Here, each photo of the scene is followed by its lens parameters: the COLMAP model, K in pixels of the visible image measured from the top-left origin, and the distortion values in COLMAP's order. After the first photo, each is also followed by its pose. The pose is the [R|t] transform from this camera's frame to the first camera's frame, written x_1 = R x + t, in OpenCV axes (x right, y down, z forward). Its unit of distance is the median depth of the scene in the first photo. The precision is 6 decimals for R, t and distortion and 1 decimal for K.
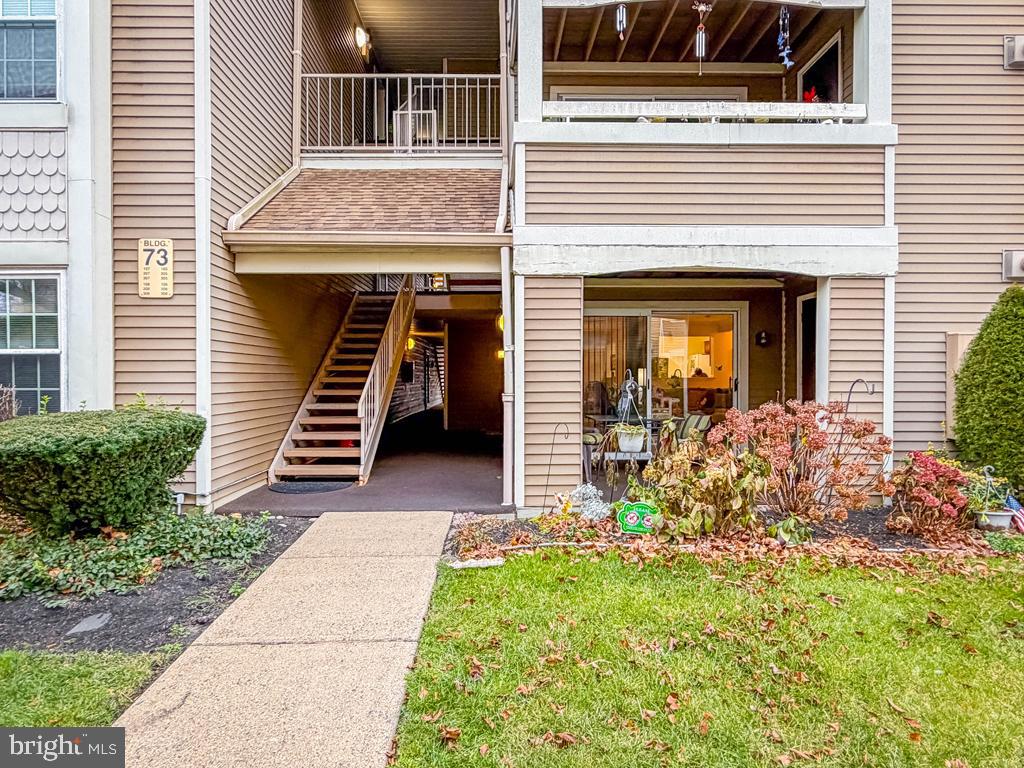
lens RADIAL K [[573.5, 0, 509.6], [0, 573.5, 382.4], [0, 0, 1]] dist [0.005379, 0.001978]
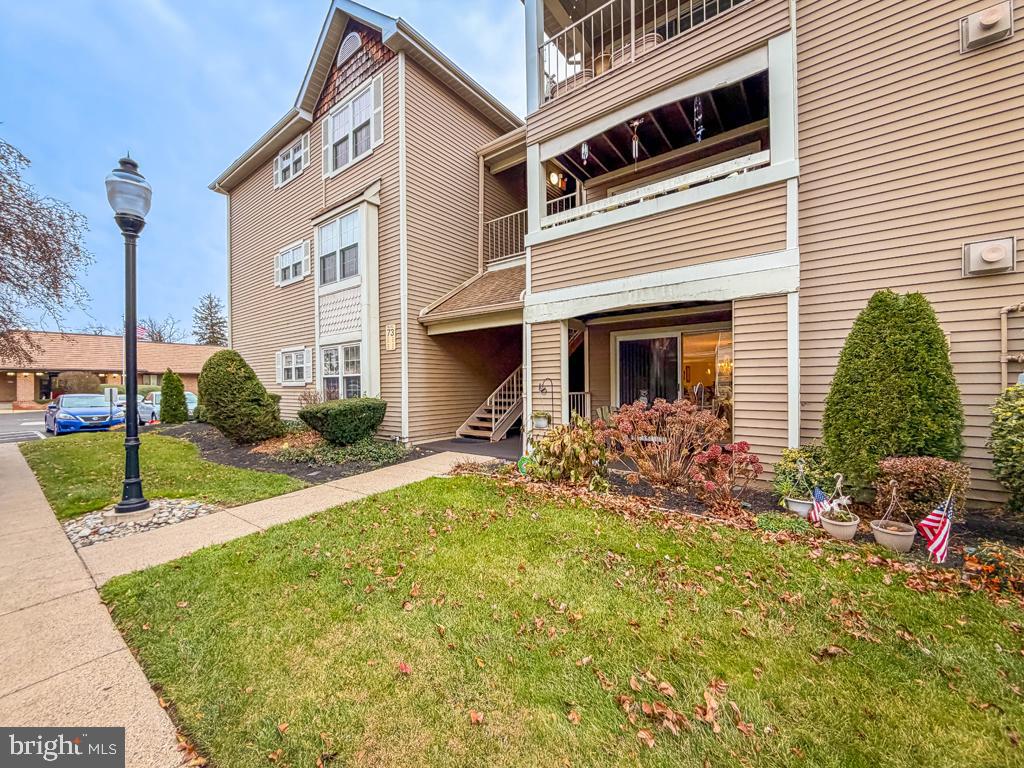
lens RADIAL K [[411.2, 0, 510.6], [0, 411.2, 384.5], [0, 0, 1]] dist [0.001896, -0.000194]
pose [[0.779789, -0.007182, -0.626001, 0.733086], [0.003857, 0.999970, -0.006669, 0.001893], [0.626030, 0.002786, 0.779794, 0.011291]]
